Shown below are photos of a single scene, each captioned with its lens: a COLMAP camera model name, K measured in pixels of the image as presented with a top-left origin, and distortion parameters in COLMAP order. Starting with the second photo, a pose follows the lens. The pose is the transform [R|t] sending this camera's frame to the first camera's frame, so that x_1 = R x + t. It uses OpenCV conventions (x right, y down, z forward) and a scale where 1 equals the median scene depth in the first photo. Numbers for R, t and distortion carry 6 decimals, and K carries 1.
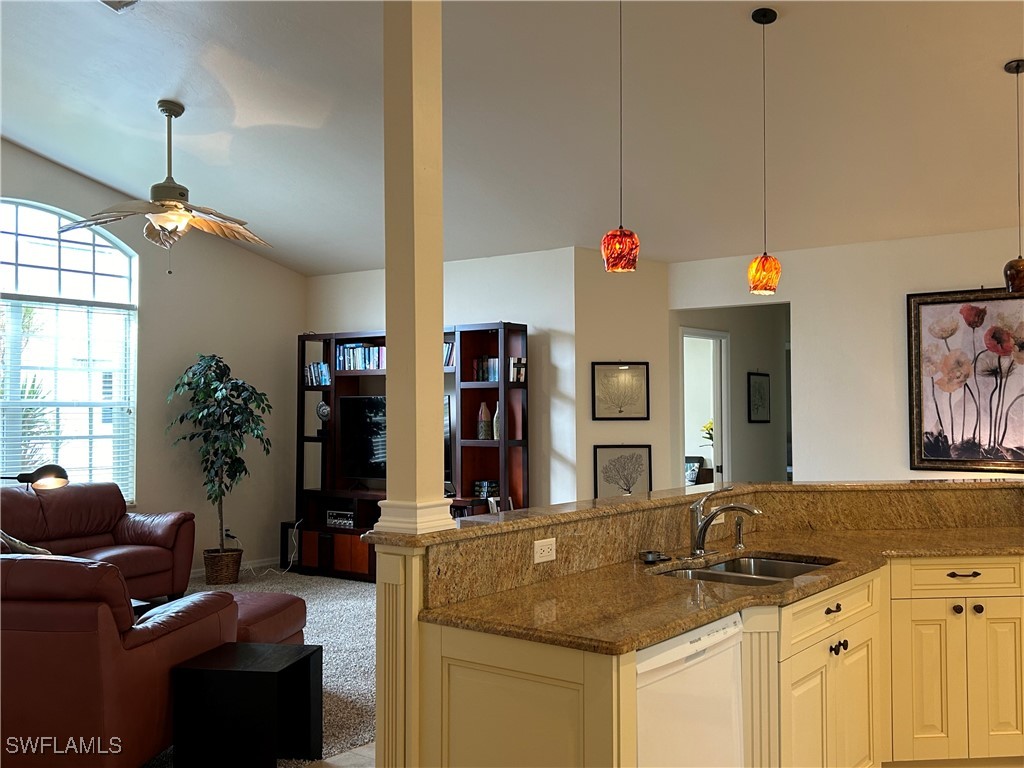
lens RADIAL K [[1004.6, 0, 515.3], [0, 1004.6, 383.0], [0, 0, 1]] dist [0.033537, 0.000000]
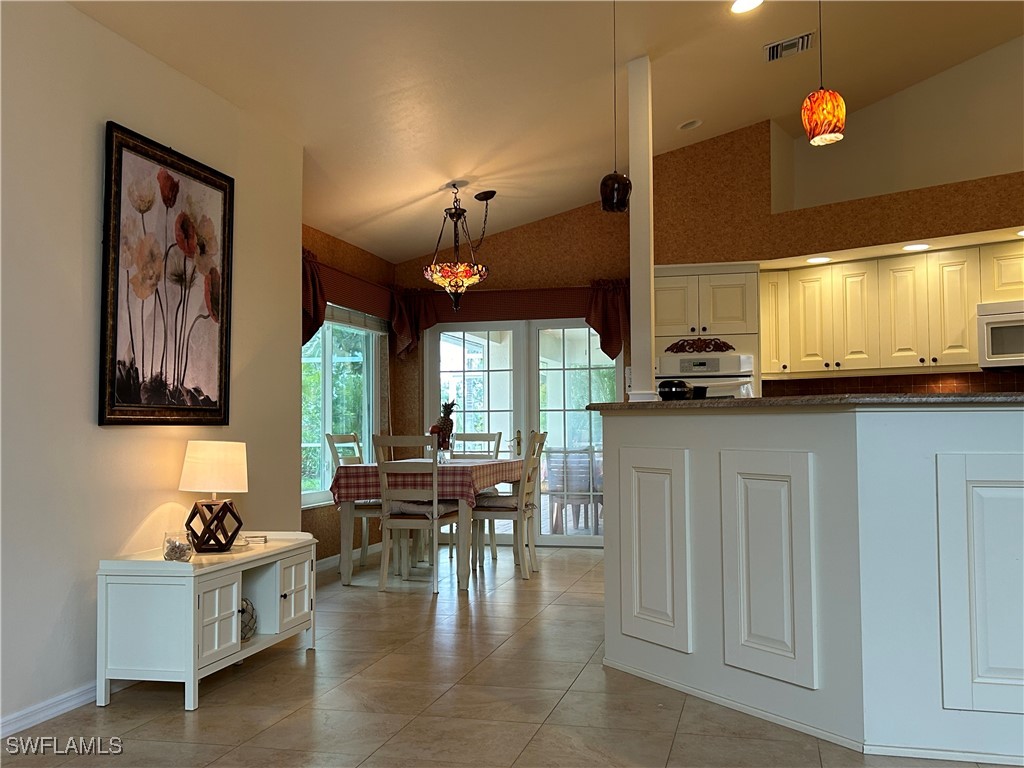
lens RADIAL K [[1004.6, 0, 502.6], [0, 1004.6, 384.6], [0, 0, 1]] dist [0.033537, 0.000000]
pose [[-0.396865, 0.044198, 0.916812, -0.233657], [-0.017247, 0.998305, -0.055592, 0.094668], [-0.917715, -0.037875, -0.395430, 1.061691]]
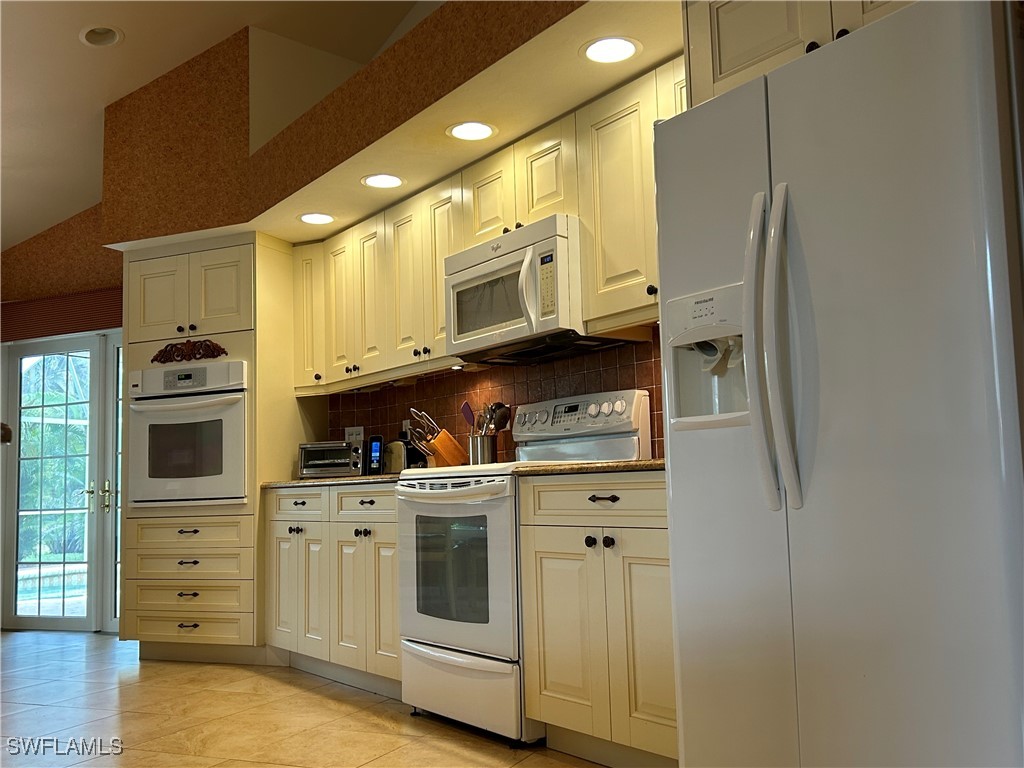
lens RADIAL K [[1004.6, 0, 521.3], [0, 1004.6, 386.3], [0, 0, 1]] dist [0.033537, 0.000000]
pose [[-0.217959, 0.110911, 0.969635, -0.121649], [0.003831, 0.993611, -0.112792, 0.104194], [-0.975950, -0.020869, -0.216992, 0.317588]]
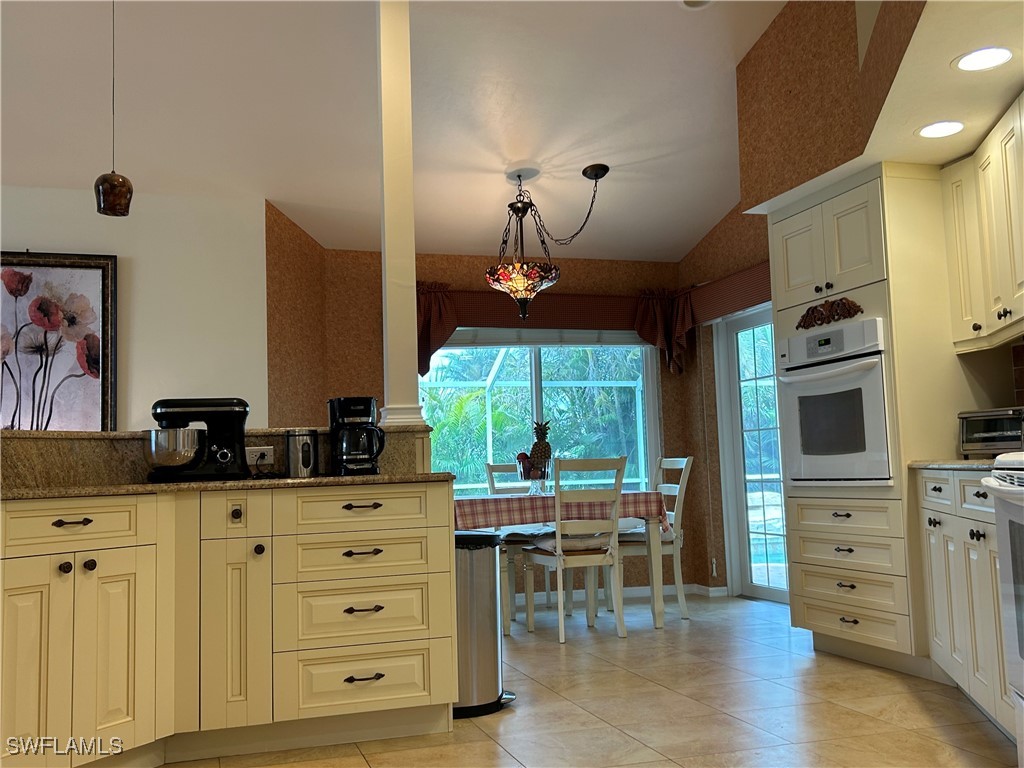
lens RADIAL K [[1004.6, 0, 515.3], [0, 1004.6, 378.5], [0, 0, 1]] dist [0.033537, 0.000000]
pose [[0.578443, 0.061126, 0.813429, 0.006985], [0.007973, 0.996717, -0.080569, 0.086745], [-0.815684, 0.053090, 0.576057, 0.171241]]
